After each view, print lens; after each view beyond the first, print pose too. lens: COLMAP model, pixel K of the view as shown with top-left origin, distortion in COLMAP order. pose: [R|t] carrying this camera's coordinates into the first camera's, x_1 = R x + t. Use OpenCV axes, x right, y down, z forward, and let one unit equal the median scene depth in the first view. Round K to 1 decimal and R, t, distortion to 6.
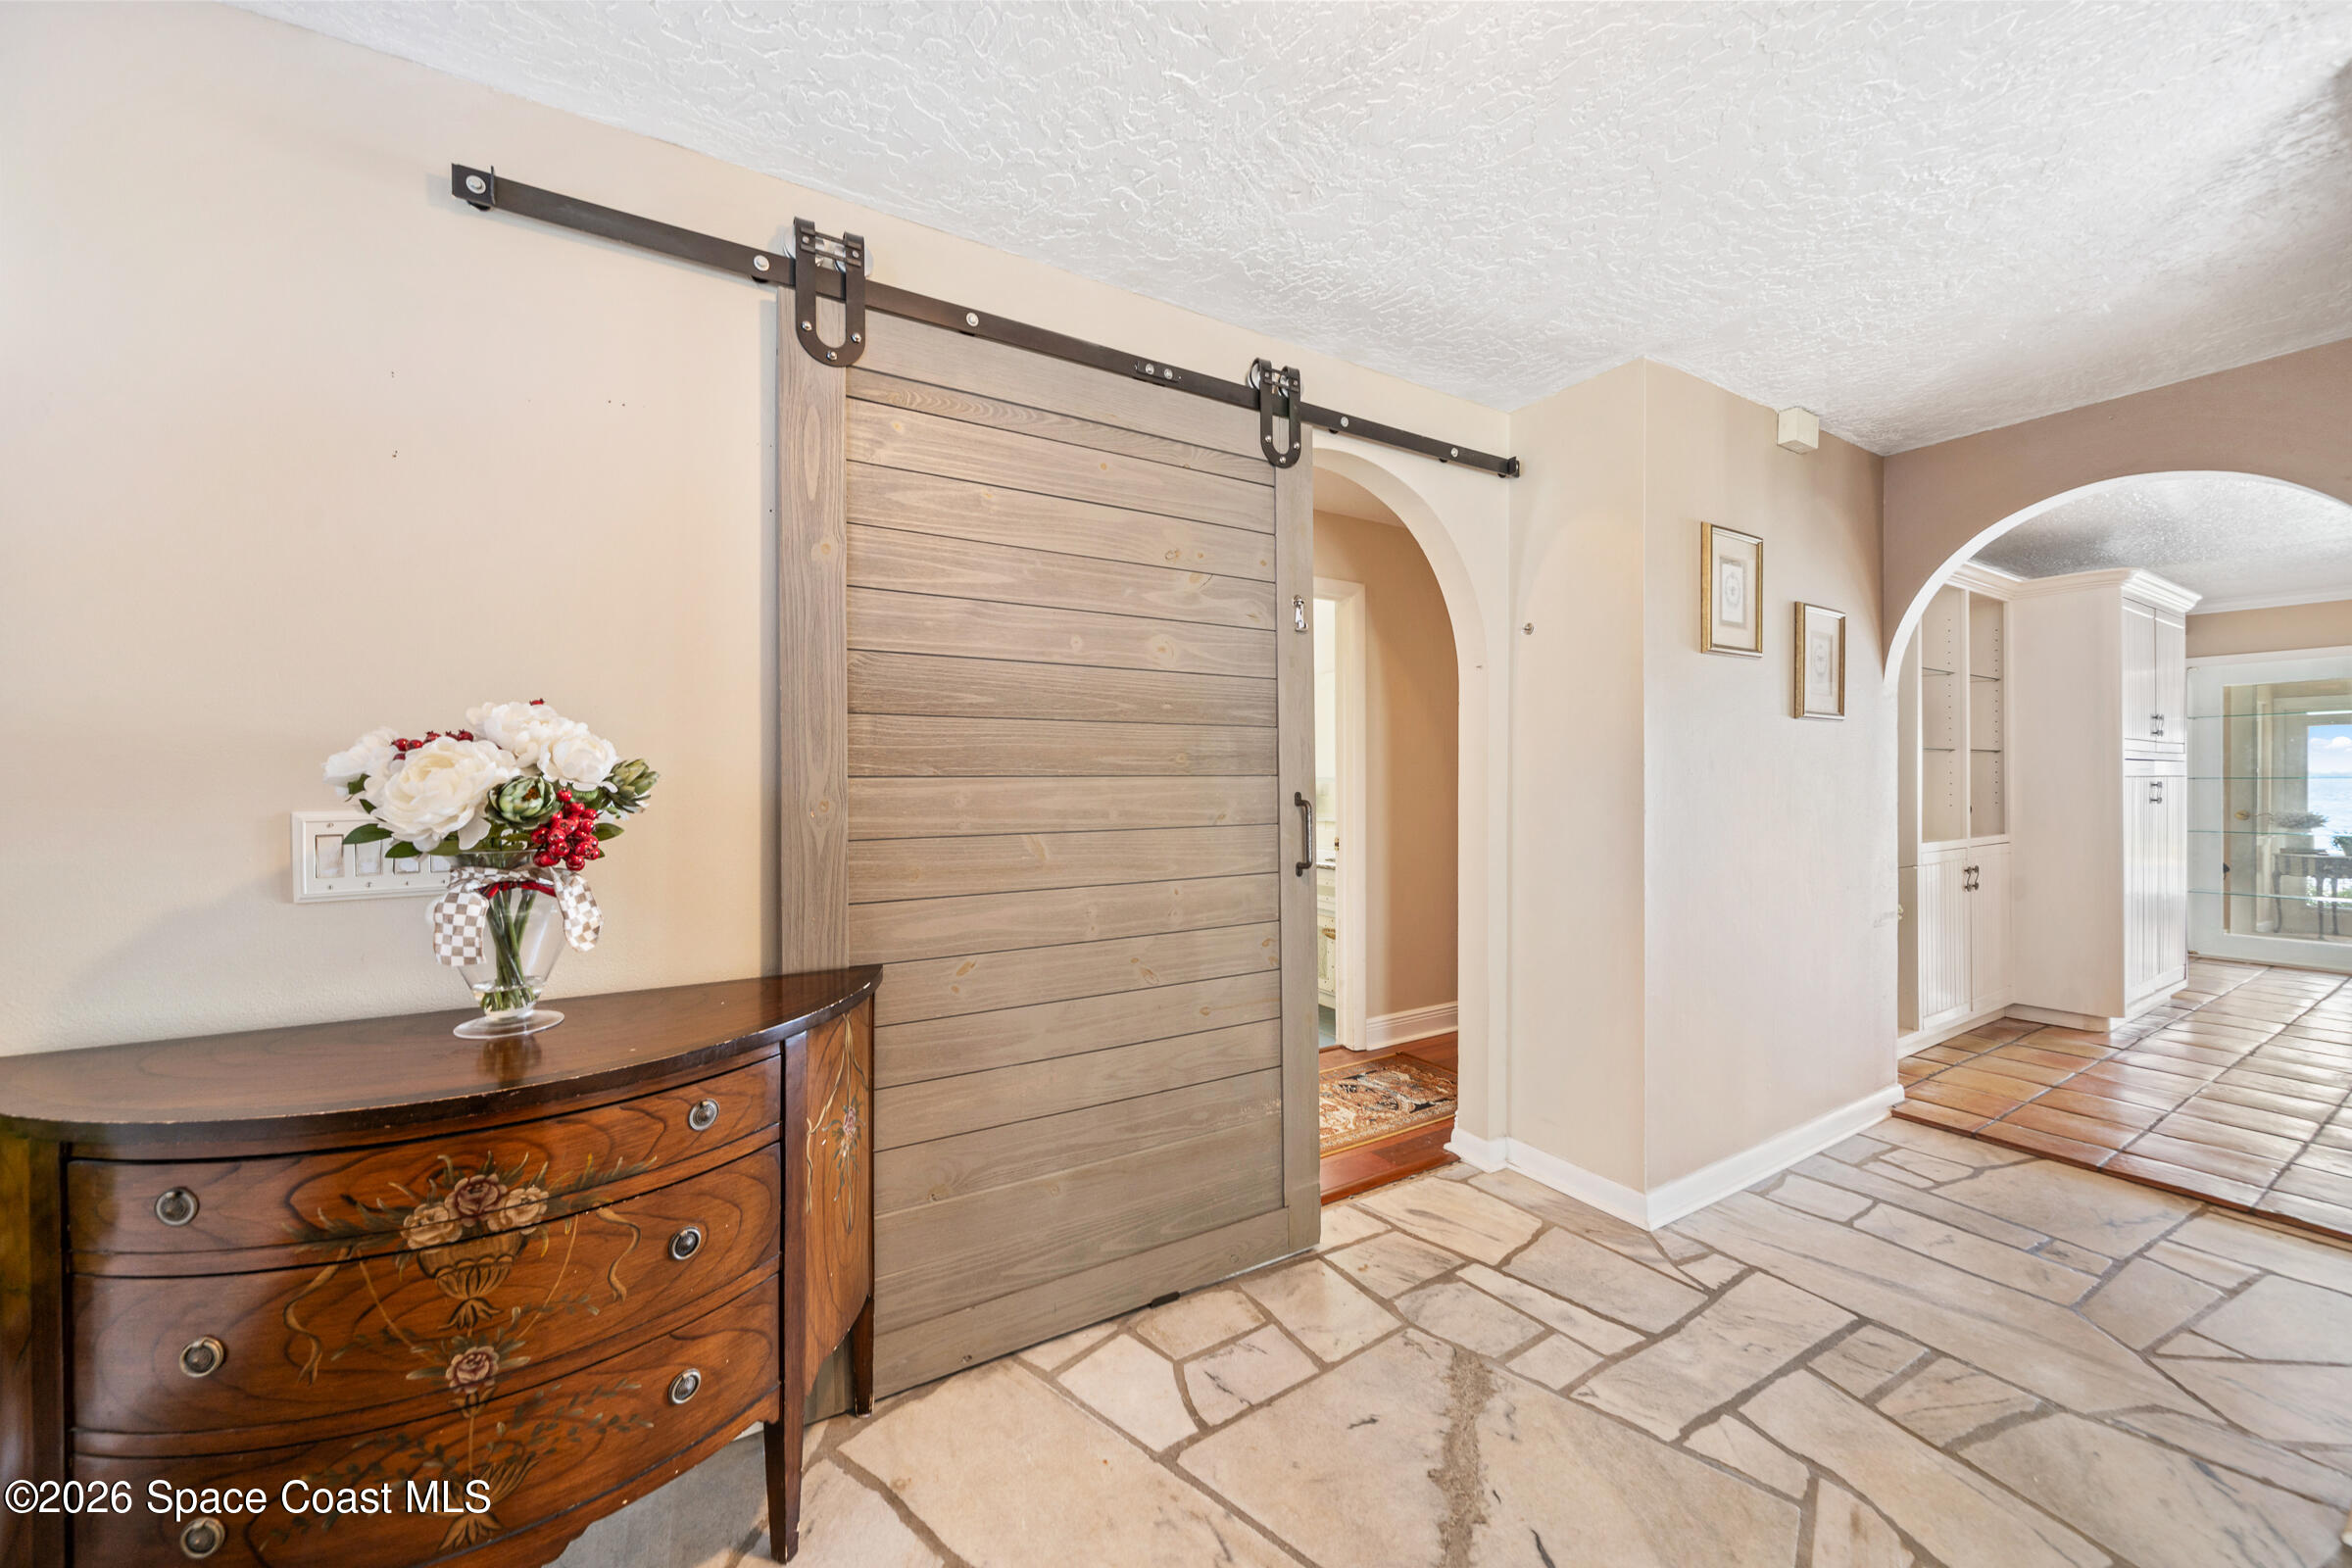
lens RADIAL K [[880.9, 0, 1179.1], [0, 880.9, 788.1], [0, 0, 1]] dist [0.000589, -0.000207]
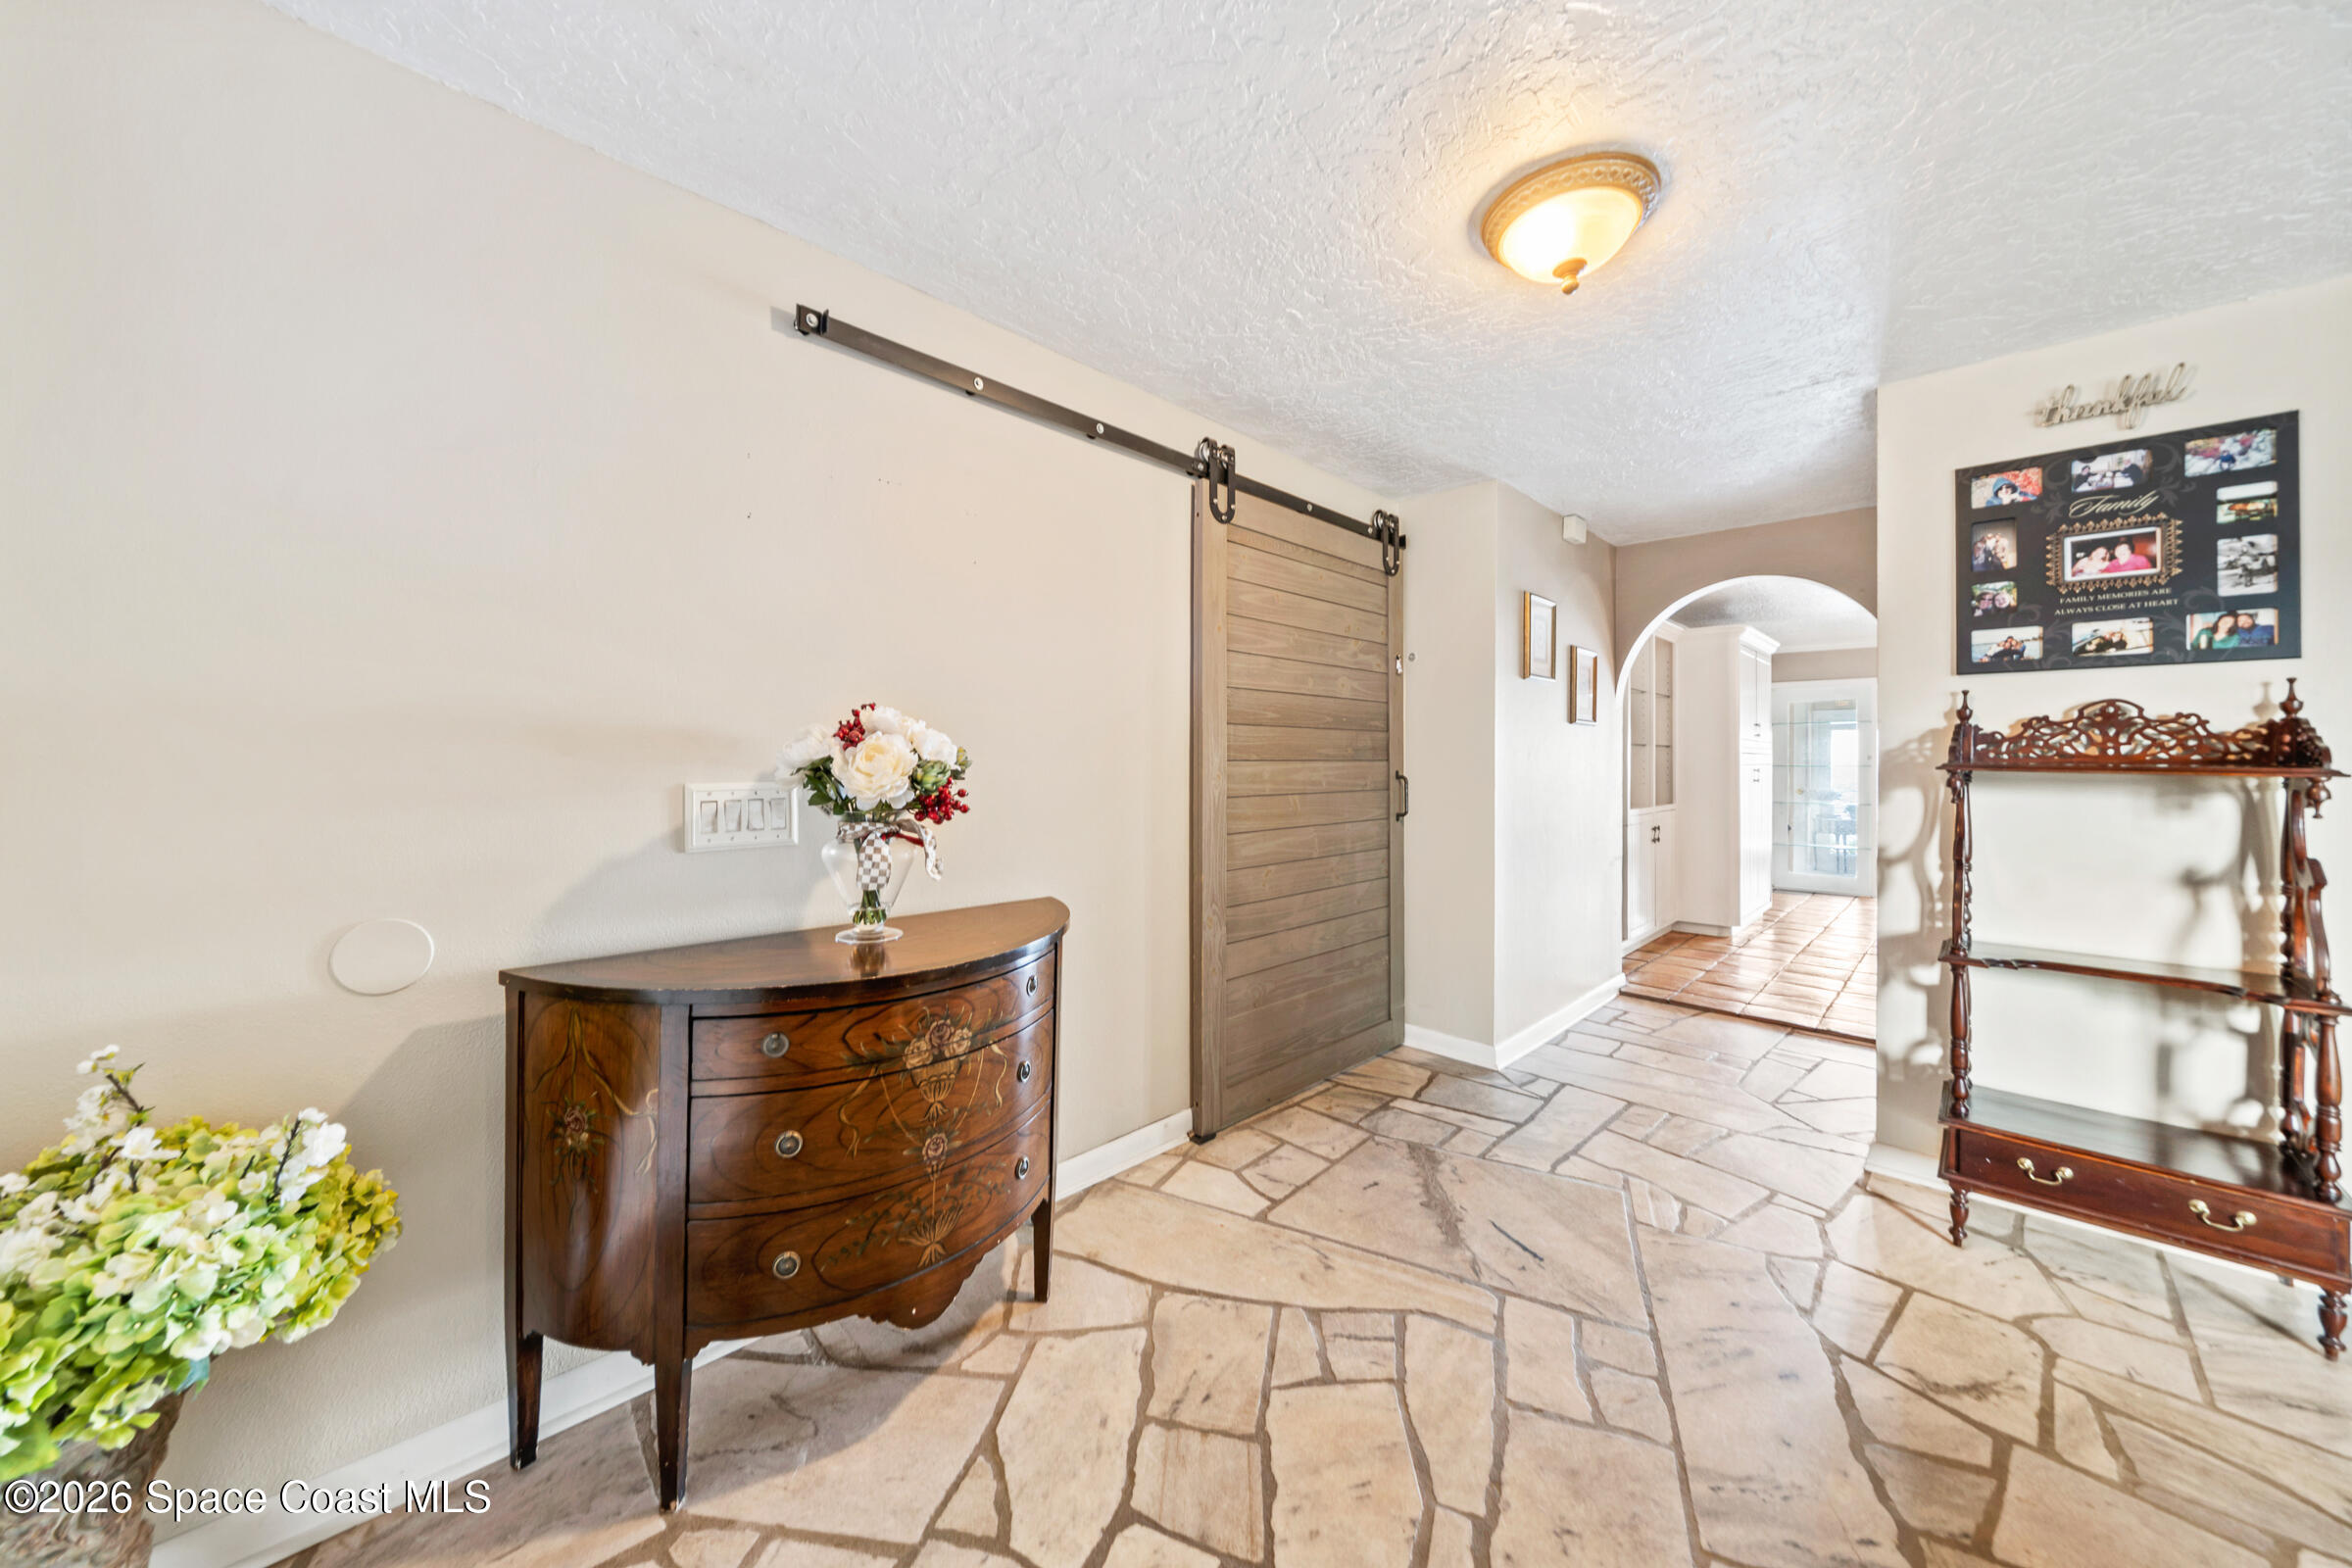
lens RADIAL K [[859.8, 0, 1129.8], [0, 859.8, 781.6], [0, 0, 1]] dist [-0.002602, 0.000006]
pose [[0.972055, -0.000933, 0.234753, -0.740028], [-0.000841, 0.999972, 0.007453, 0.013419], [-0.234753, -0.007442, 0.972027, -0.464079]]
